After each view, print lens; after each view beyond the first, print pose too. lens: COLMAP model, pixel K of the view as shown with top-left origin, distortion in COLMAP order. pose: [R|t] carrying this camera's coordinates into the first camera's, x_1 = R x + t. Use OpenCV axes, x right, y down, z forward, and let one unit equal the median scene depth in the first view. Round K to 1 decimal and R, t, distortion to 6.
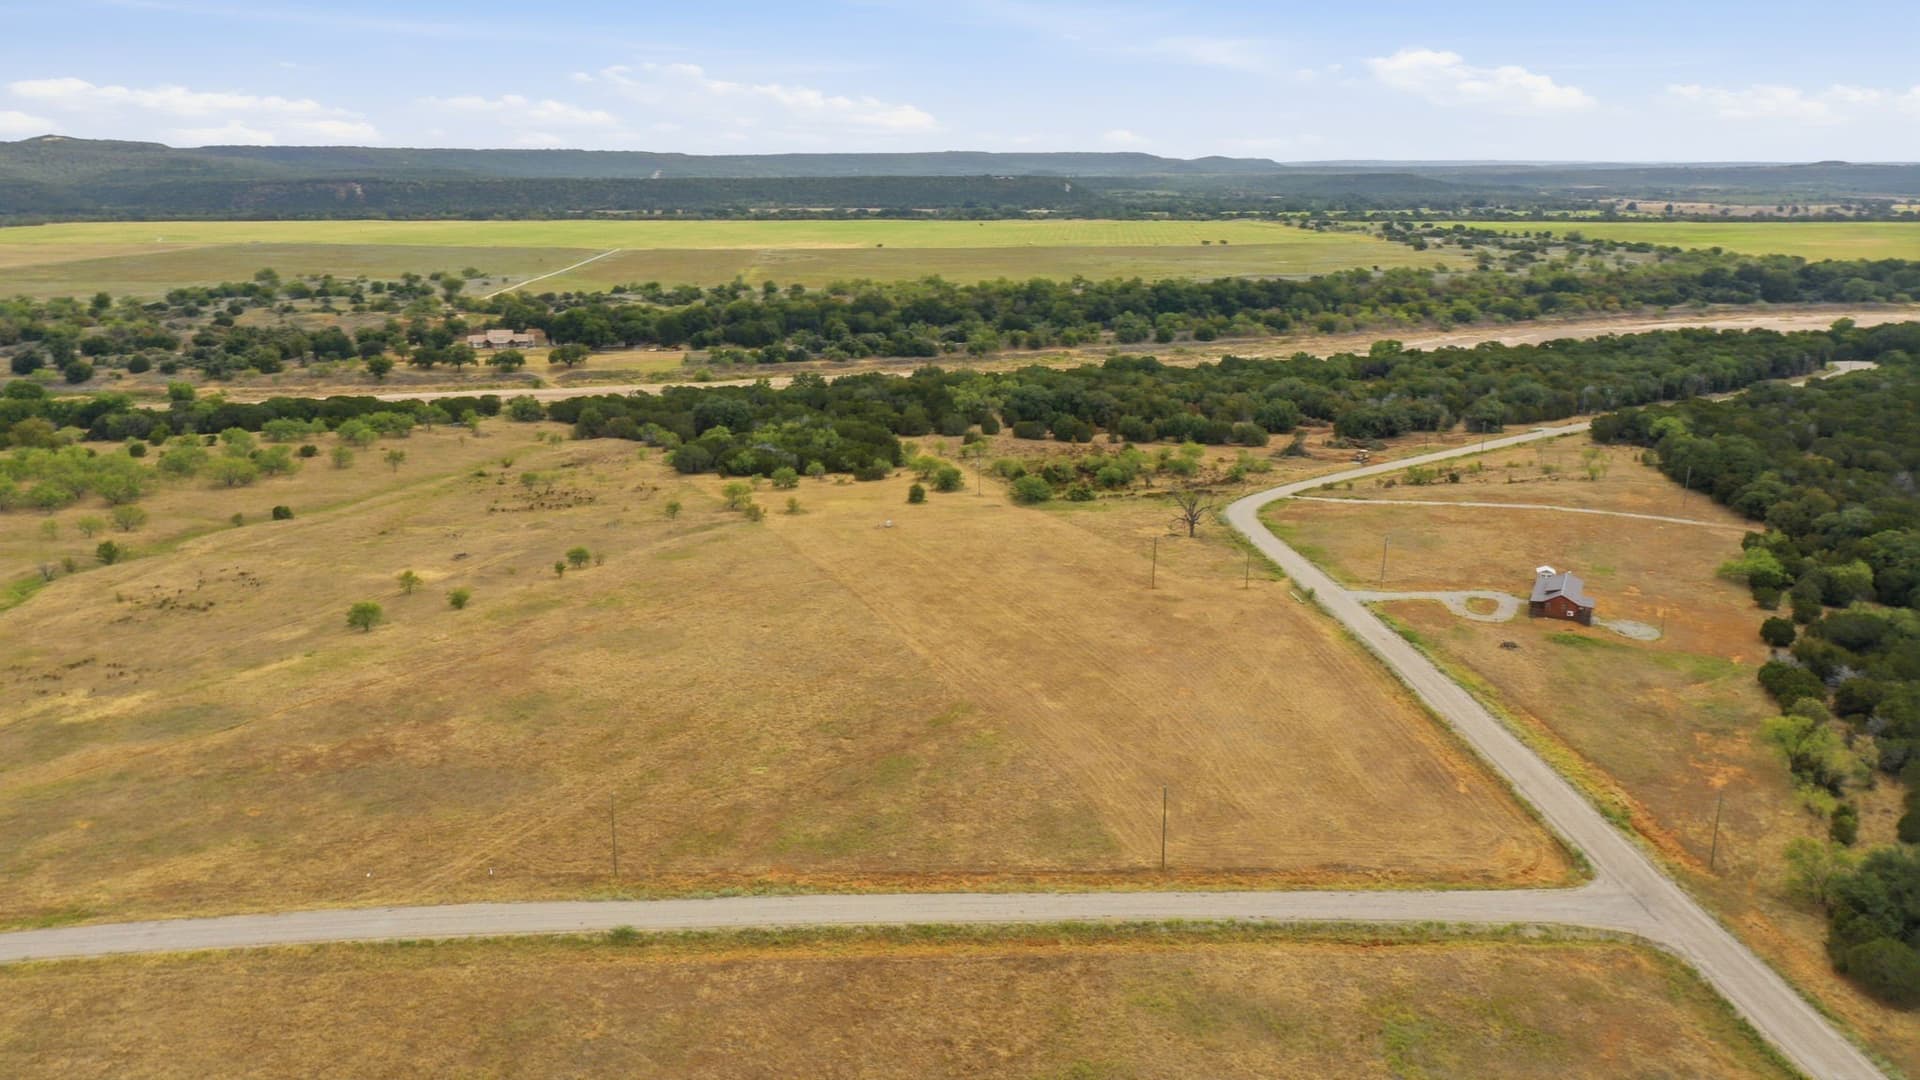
lens RADIAL K [[1499.3, 0, 963.8], [0, 1499.3, 534.8], [0, 0, 1]] dist [-0.005756, 0.001090]
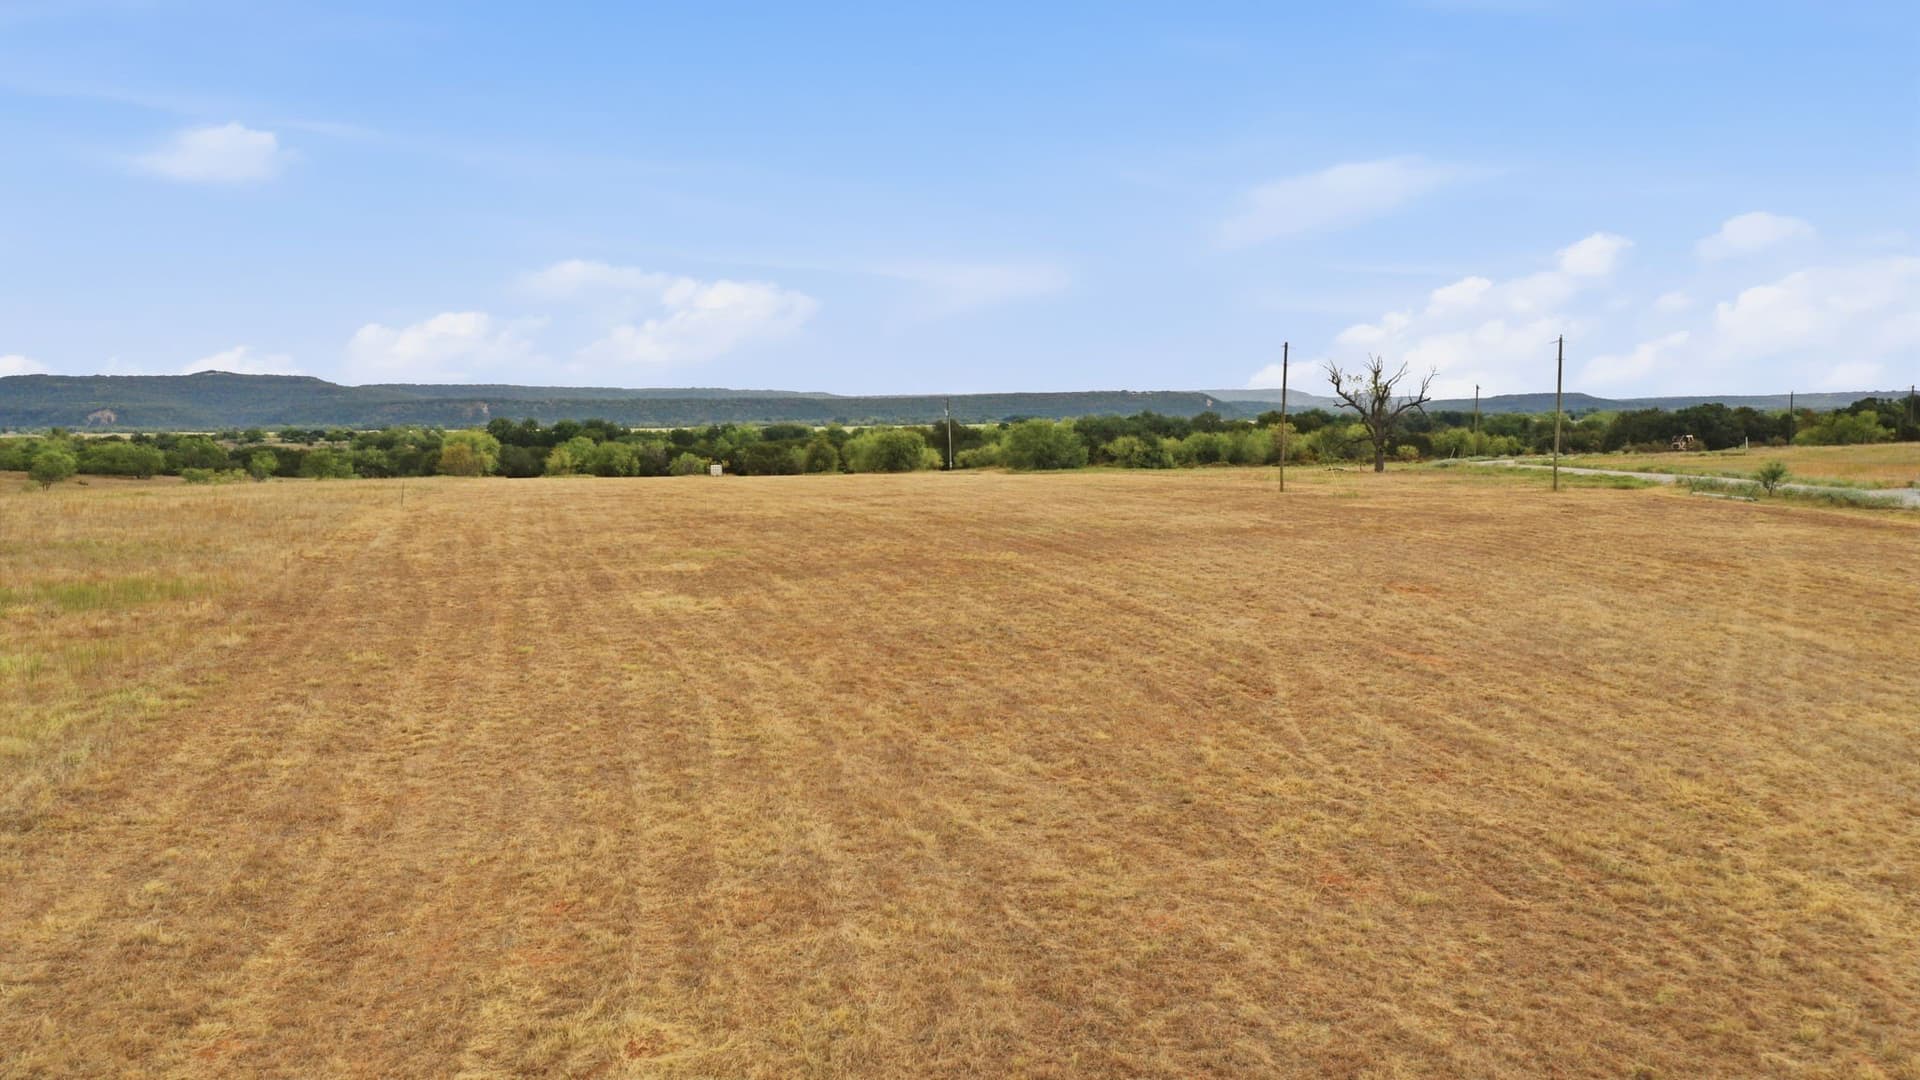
lens RADIAL K [[1499.3, 0, 951.6], [0, 1499.3, 533.4], [0, 0, 1]] dist [-0.005756, 0.001090]
pose [[0.994275, -0.003140, -0.106802, 0.062219], [-0.014728, 0.985998, -0.166105, 0.081627], [0.105828, 0.166727, 0.980307, 0.550637]]
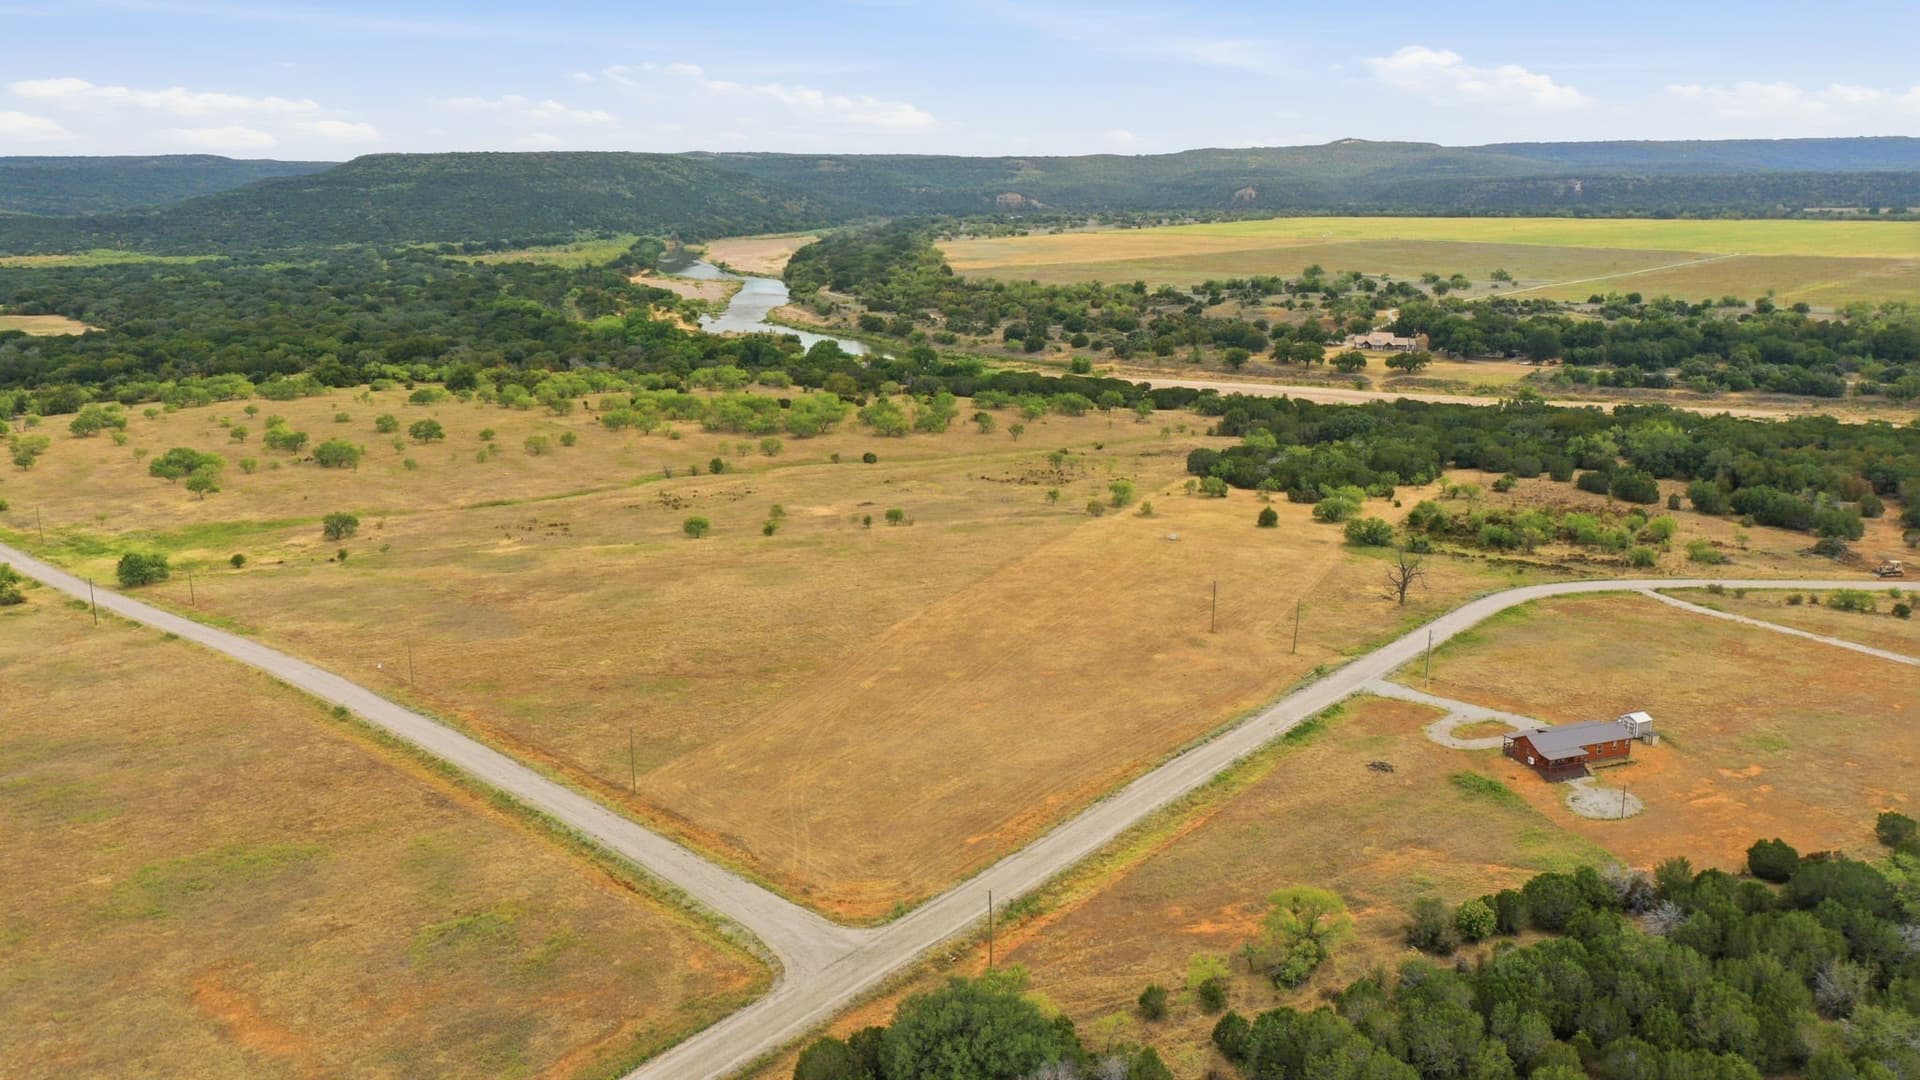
lens RADIAL K [[1499.3, 0, 954.3], [0, 1499.3, 539.9], [0, 0, 1]] dist [-0.005756, 0.001090]
pose [[0.672084, 0.163743, -0.722144, 0.582713], [-0.157652, 0.984526, 0.076514, -0.059264], [0.723498, 0.062424, 0.687498, 0.163758]]
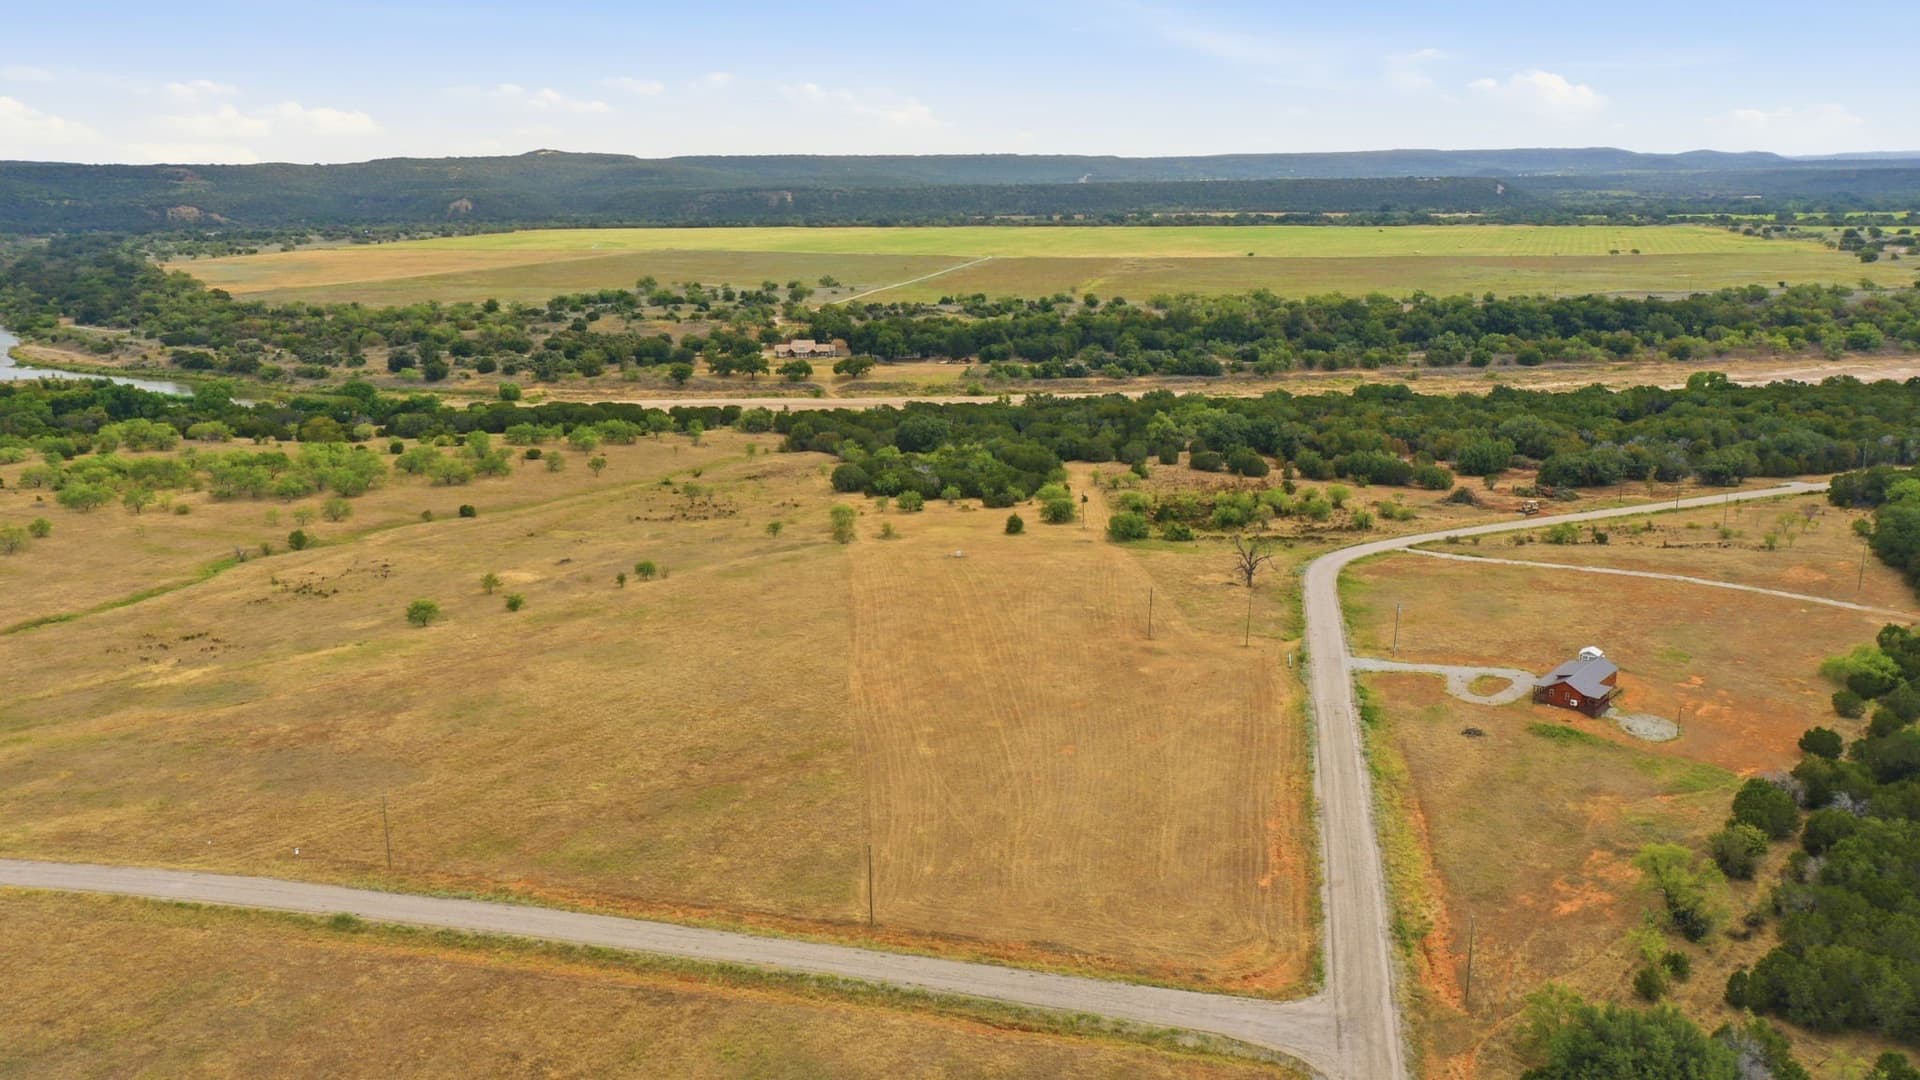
lens RADIAL K [[1499.3, 0, 959.4], [0, 1499.3, 604.7], [0, 0, 1]] dist [-0.005756, 0.001090]
pose [[0.957305, 0.068592, -0.280826, 0.230095], [-0.056272, 0.997075, 0.051714, -0.024814], [0.283551, -0.033703, 0.958365, 0.024387]]
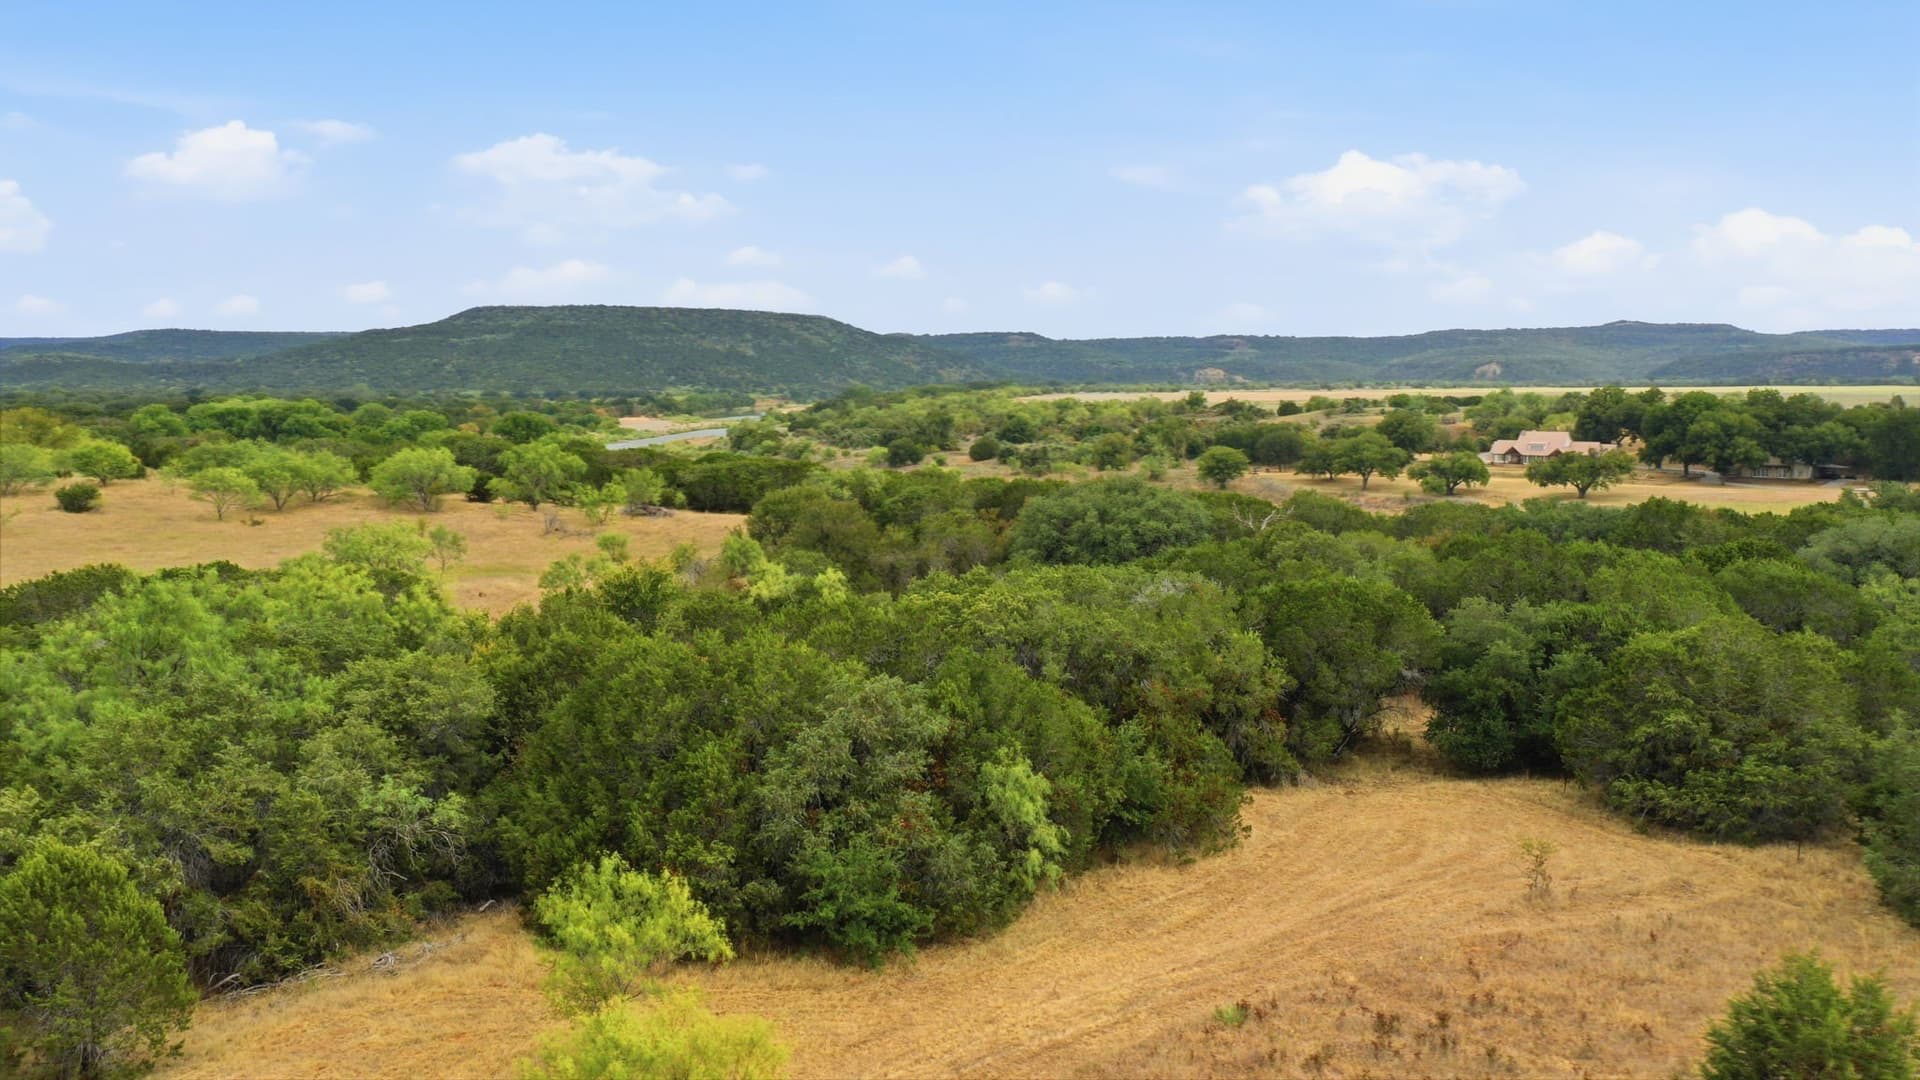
lens RADIAL K [[1499.3, 0, 961.6], [0, 1499.3, 536.3], [0, 0, 1]] dist [-0.005756, 0.001090]
pose [[0.532551, 0.079178, -0.842687, 0.044820], [-0.194045, 0.980518, -0.030502, -0.101449], [0.823855, 0.179763, 0.537540, 1.226371]]
